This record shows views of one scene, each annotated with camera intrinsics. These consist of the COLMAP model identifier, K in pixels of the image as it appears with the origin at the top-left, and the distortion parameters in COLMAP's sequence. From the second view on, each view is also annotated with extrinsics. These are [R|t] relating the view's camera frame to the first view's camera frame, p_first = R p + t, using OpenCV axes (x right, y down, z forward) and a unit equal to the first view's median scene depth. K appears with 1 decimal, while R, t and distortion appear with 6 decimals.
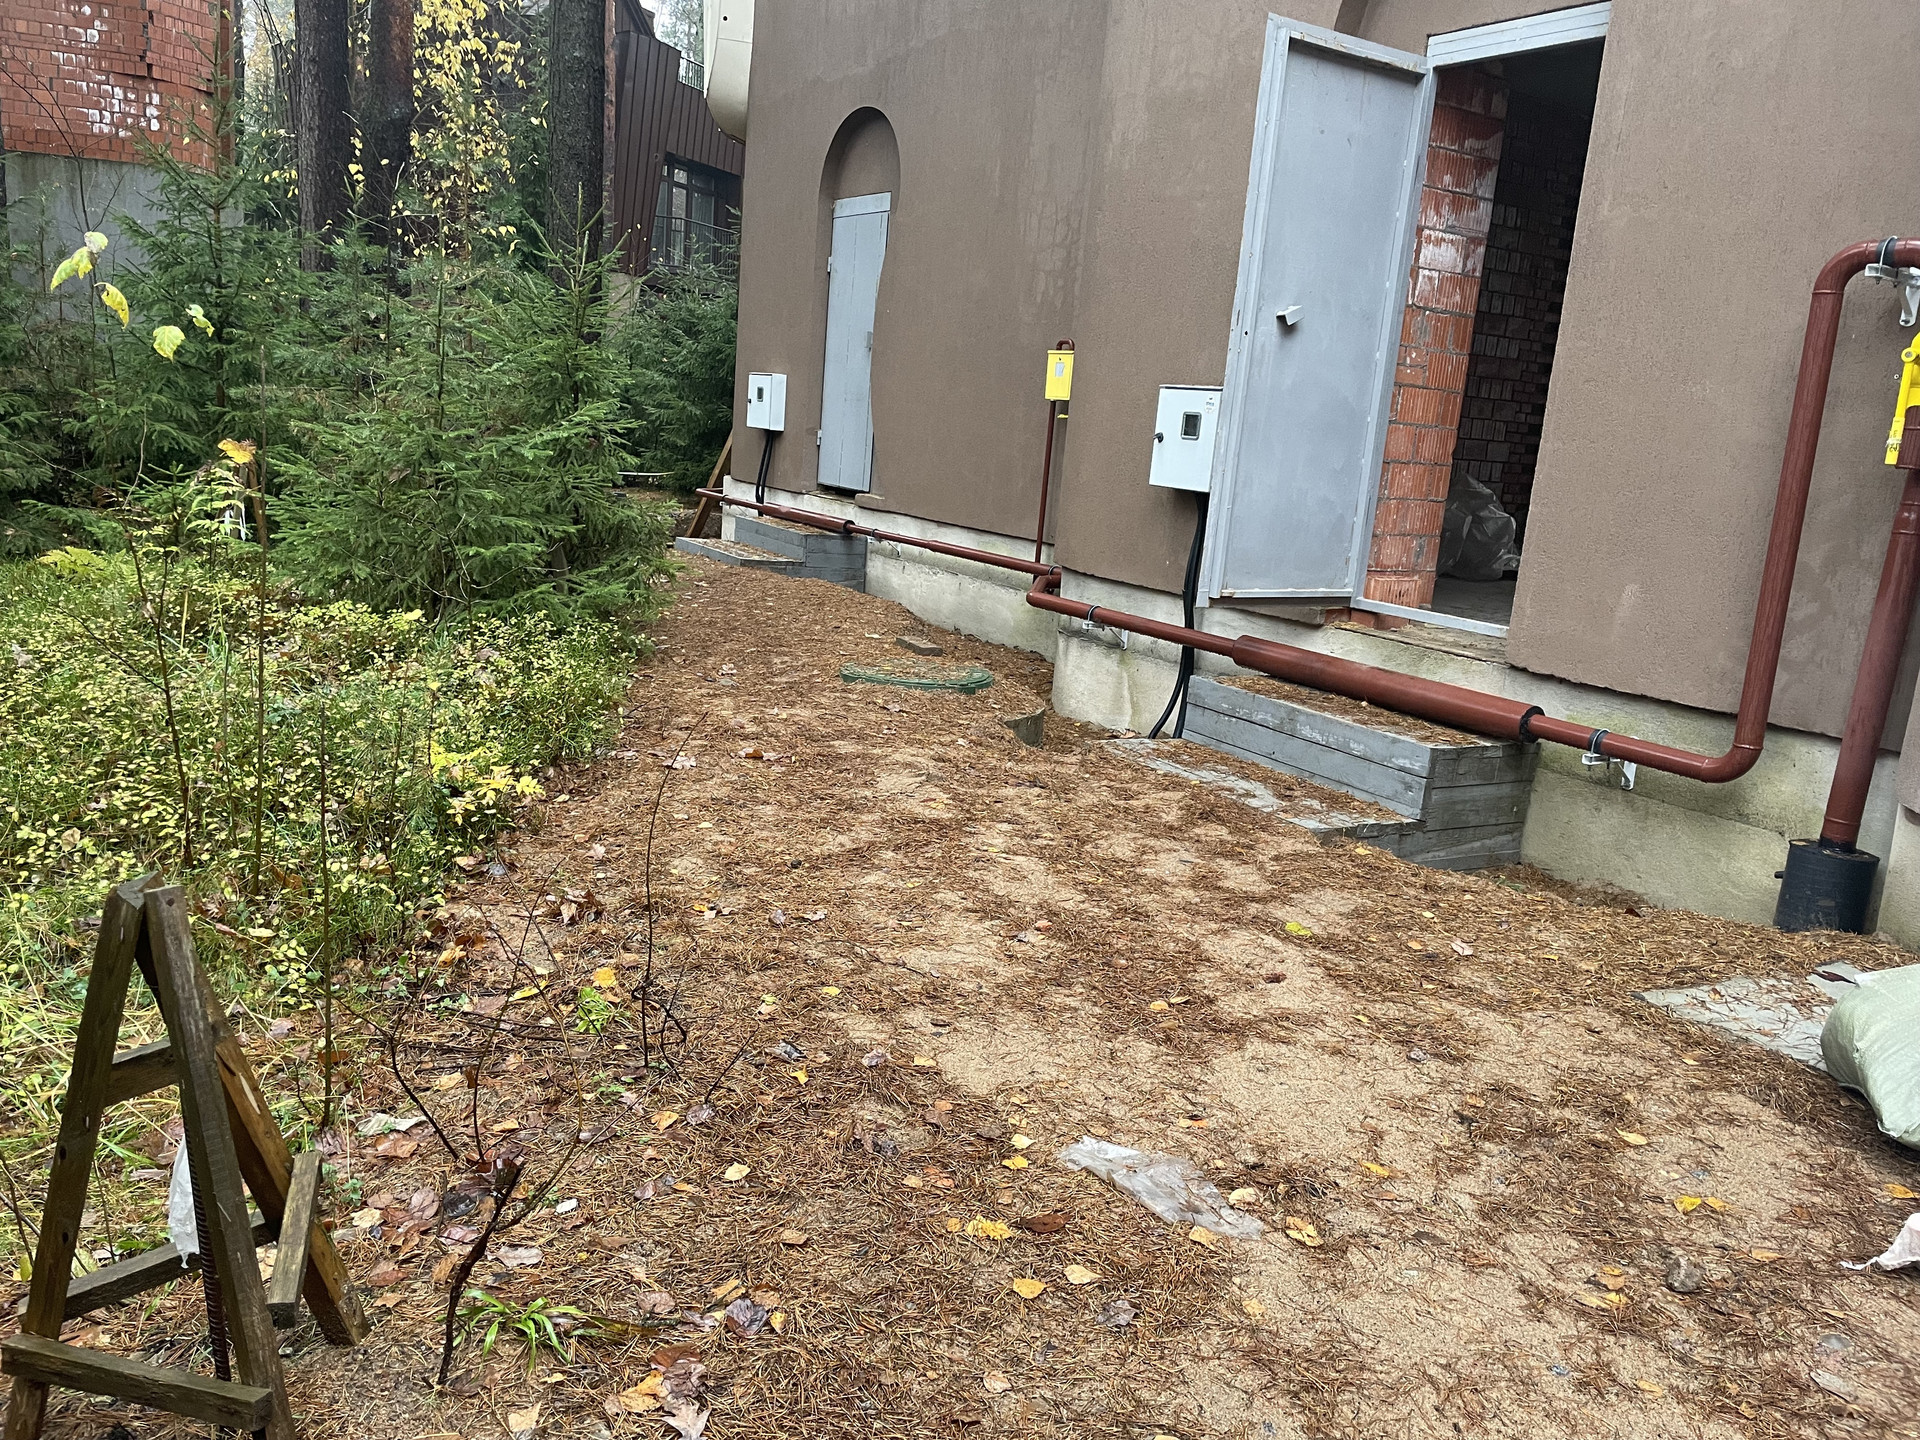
lens RADIAL K [[1334.8, 0, 960.0], [0, 1334.8, 720.0], [0, 0, 1]] dist [0.063092, 0.000224]
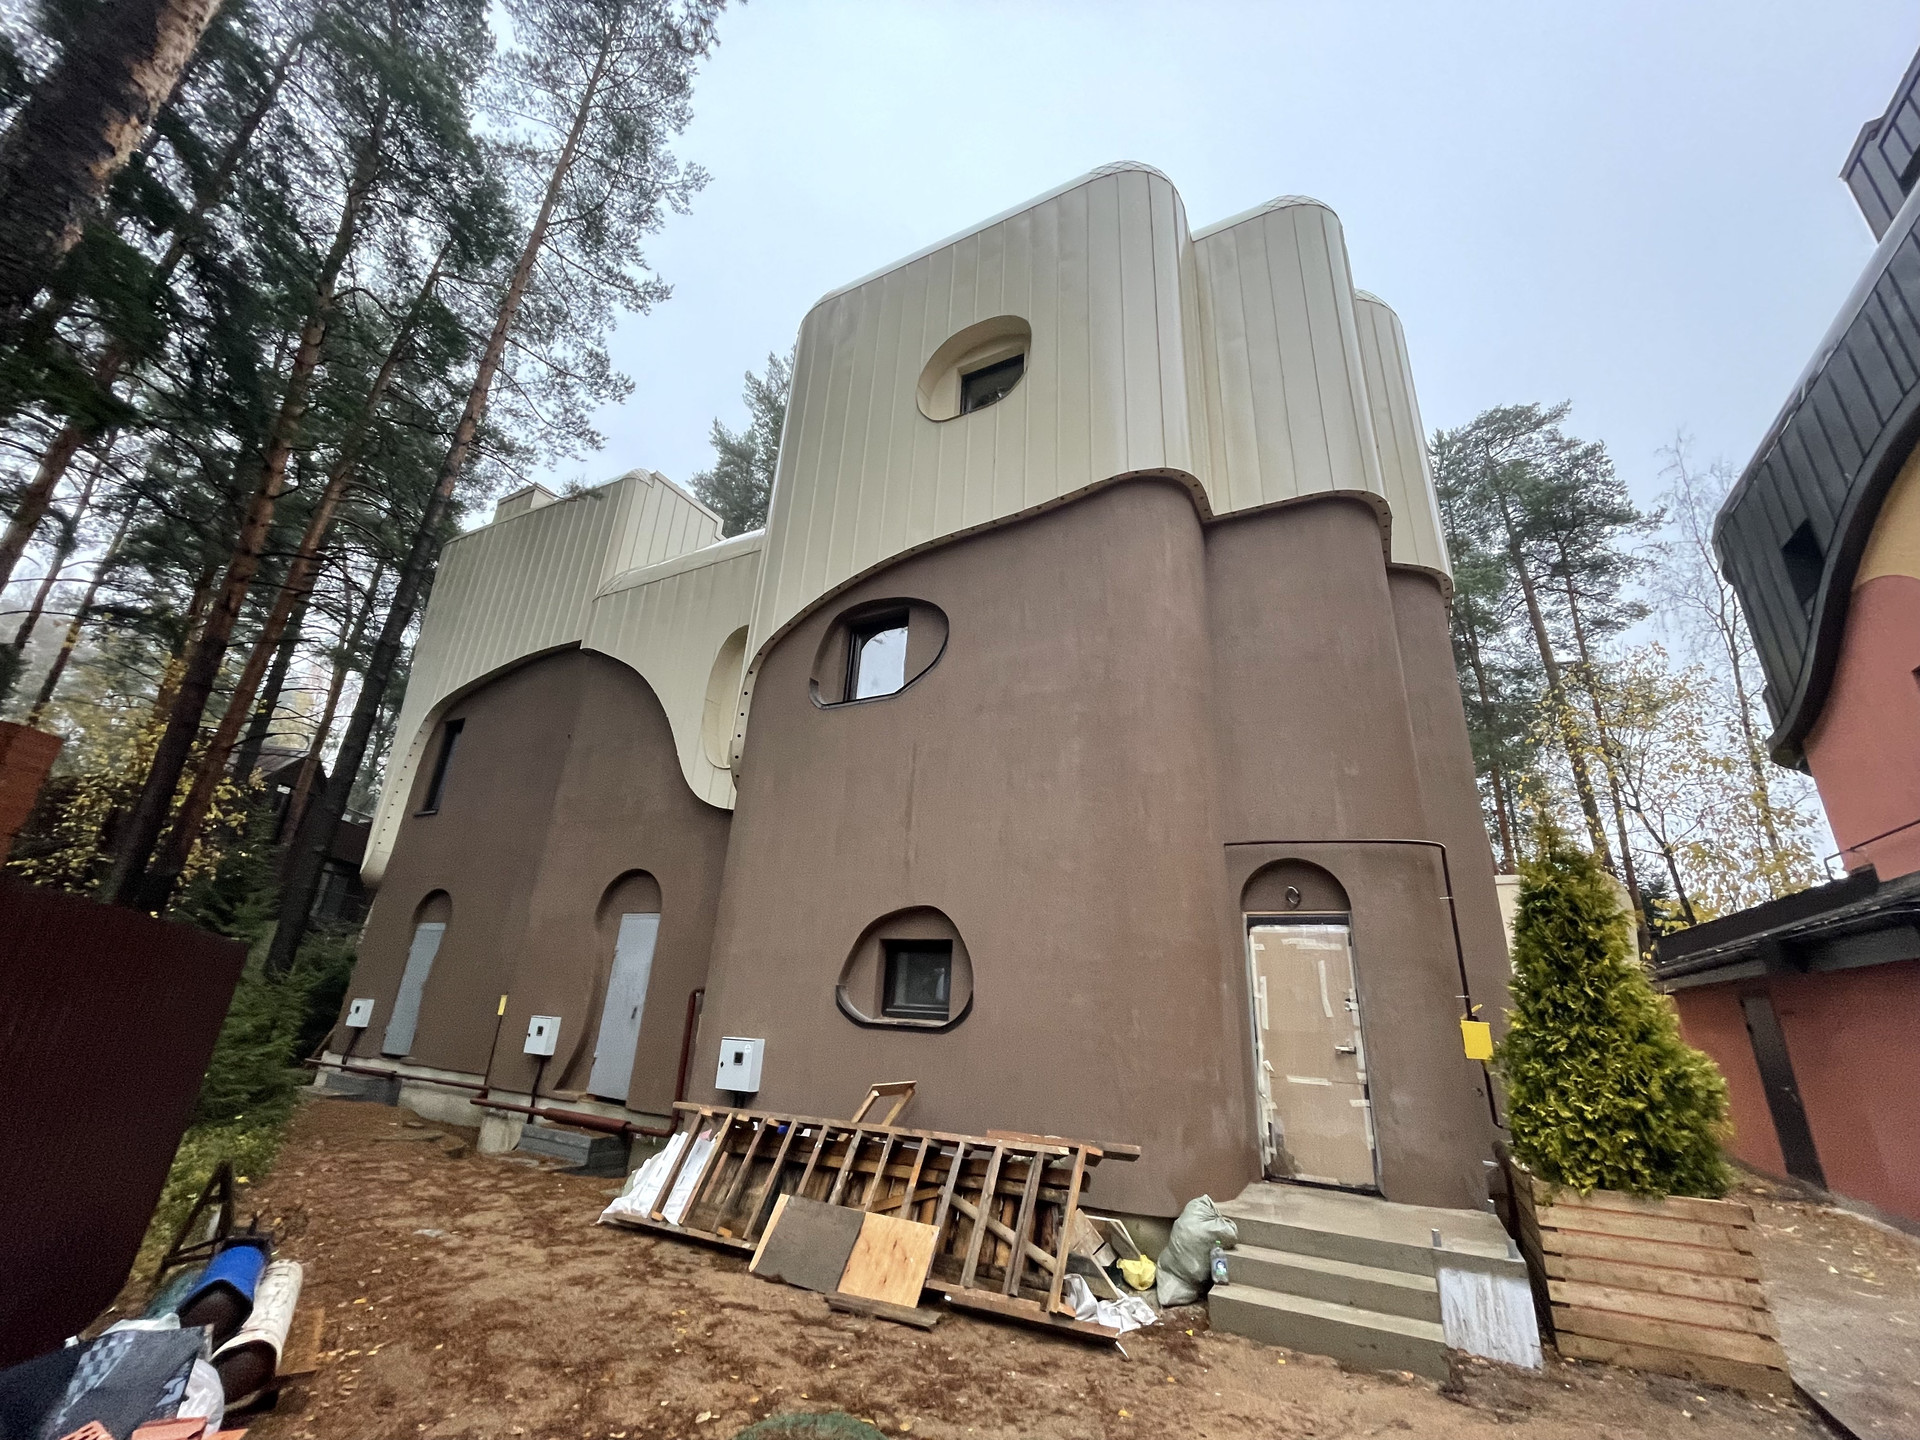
lens RADIAL K [[777.4, 0, 963.6], [0, 777.4, 719.6], [0, 0, 1]] dist [-0.000847, -0.000650]
pose [[0.875237, 0.129736, 0.465972, 0.074471], [0.126843, 0.868083, -0.479941, 0.089772], [-0.466767, 0.479167, 0.743322, -0.743380]]
